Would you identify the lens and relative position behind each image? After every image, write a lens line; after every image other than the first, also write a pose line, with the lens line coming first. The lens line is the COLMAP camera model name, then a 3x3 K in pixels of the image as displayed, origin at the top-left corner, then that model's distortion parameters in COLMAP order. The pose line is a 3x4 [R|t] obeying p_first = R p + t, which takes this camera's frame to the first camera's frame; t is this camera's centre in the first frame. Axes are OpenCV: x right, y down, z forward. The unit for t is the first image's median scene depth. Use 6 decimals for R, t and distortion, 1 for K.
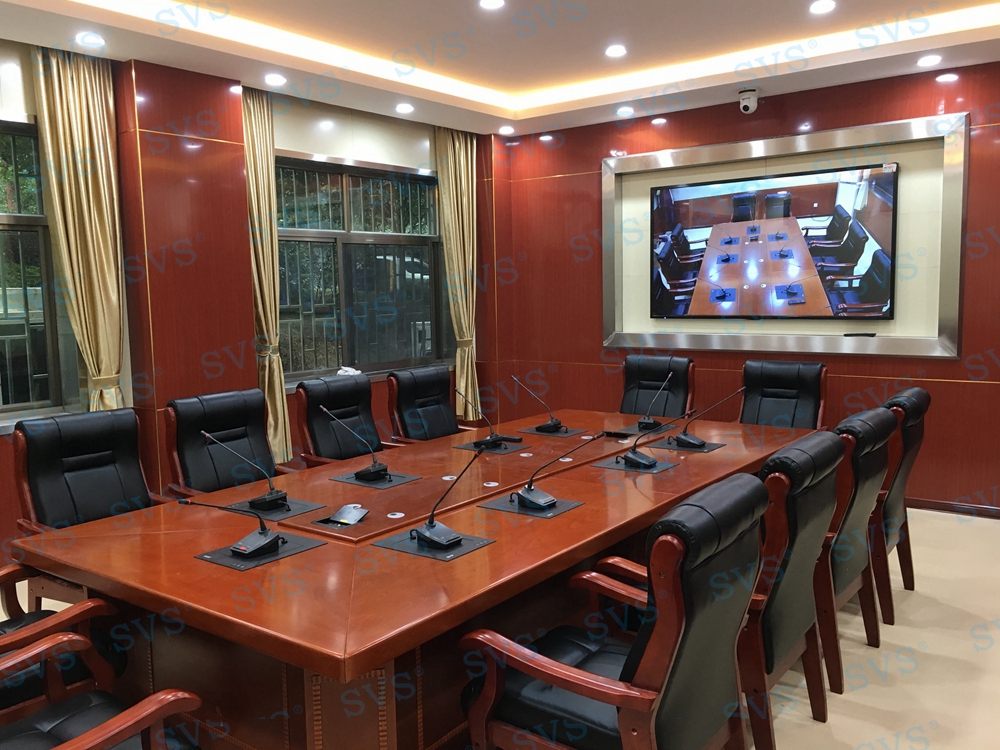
lens RADIAL K [[840.7, 0, 500.5], [0, 840.7, 370.5], [0, 0, 1]] dist [0.050331, -0.019672]
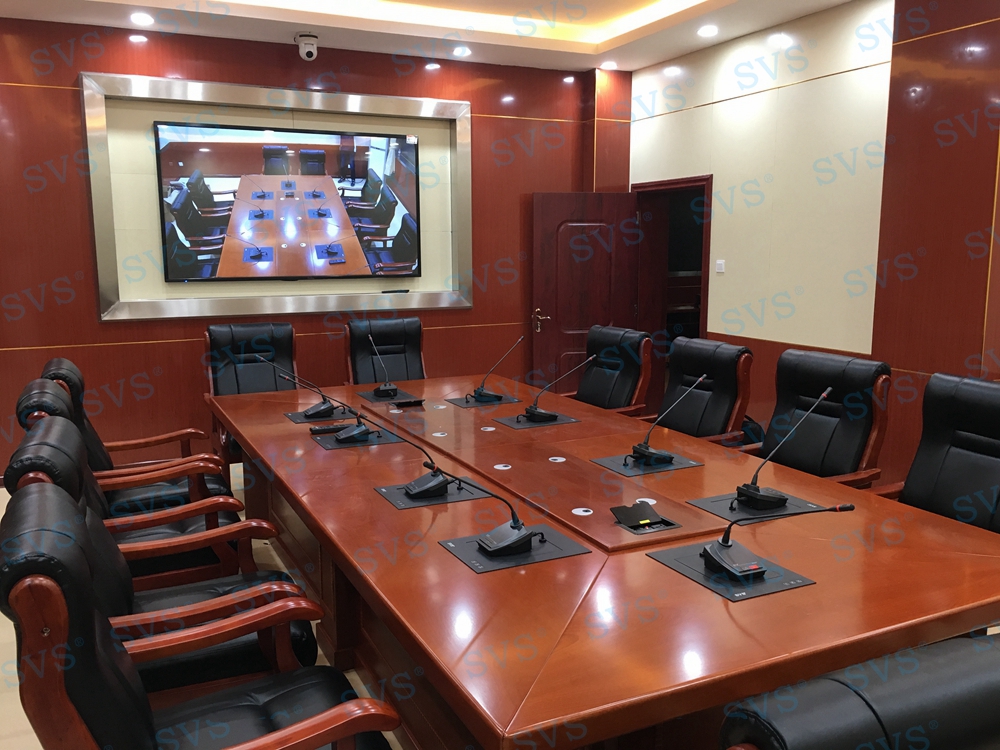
lens RADIAL K [[840.7, 0, 500.0], [0, 840.7, 381.3], [0, 0, 1]] dist [0.050331, -0.019672]
pose [[0.448695, -0.131161, 0.884008, -0.468120], [0.082614, 0.991023, 0.105106, -0.028535], [-0.889858, 0.025871, 0.455503, 0.365770]]
